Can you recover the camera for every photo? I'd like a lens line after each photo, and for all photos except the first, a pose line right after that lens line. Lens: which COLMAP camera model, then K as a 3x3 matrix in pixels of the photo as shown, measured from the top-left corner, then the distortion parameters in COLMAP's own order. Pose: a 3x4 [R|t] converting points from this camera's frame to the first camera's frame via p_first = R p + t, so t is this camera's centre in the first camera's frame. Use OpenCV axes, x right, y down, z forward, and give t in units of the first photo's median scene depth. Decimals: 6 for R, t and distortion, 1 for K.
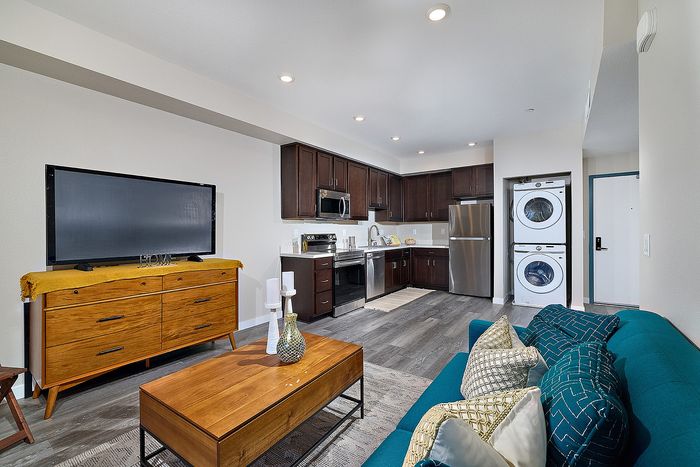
lens RADIAL K [[299.4, 0, 348.7], [0, 299.4, 229.4], [0, 0, 1]] dist [0.000045, 0.000019]
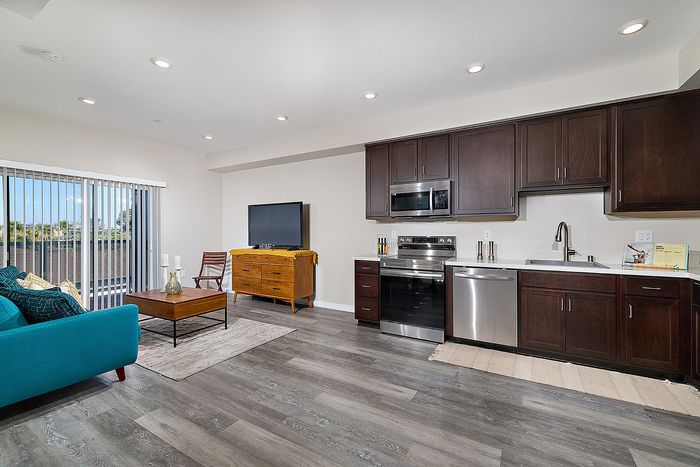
lens RADIAL K [[299.4, 0, 350.4], [0, 299.4, 232.6], [0, 0, 1]] dist [0.000045, 0.000019]
pose [[0.093840, 0.005017, -0.995575, 0.682166], [0.002464, 0.999983, 0.005271, 0.000771], [0.995584, -0.002948, 0.093826, 0.701757]]
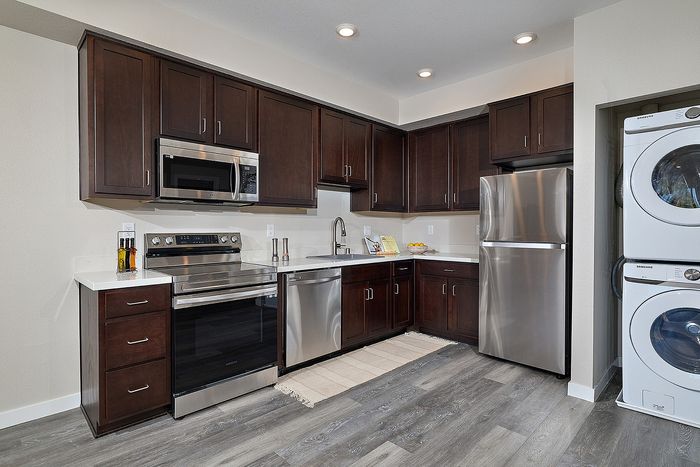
lens RADIAL K [[358.2, 0, 348.2], [0, 358.2, 229.9], [0, 0, 1]] dist [-0.004441, -0.000284]
pose [[0.985809, 0.006405, -0.167746, 0.252503], [-0.004788, 0.999938, 0.010043, 0.002462], [0.167800, -0.009097, 0.985779, 0.436031]]
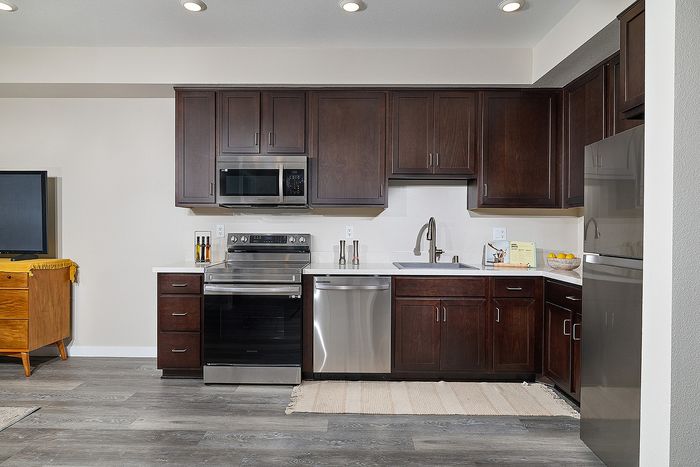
lens RADIAL K [[399.9, 0, 348.3], [0, 399.9, 231.7], [0, 0, 1]] dist [-0.002364, 0.002703]
pose [[0.575621, 0.013367, -0.817607, 0.599720], [-0.007120, 0.999910, 0.011335, 0.001599], [0.817685, -0.000703, 0.575665, 0.668171]]
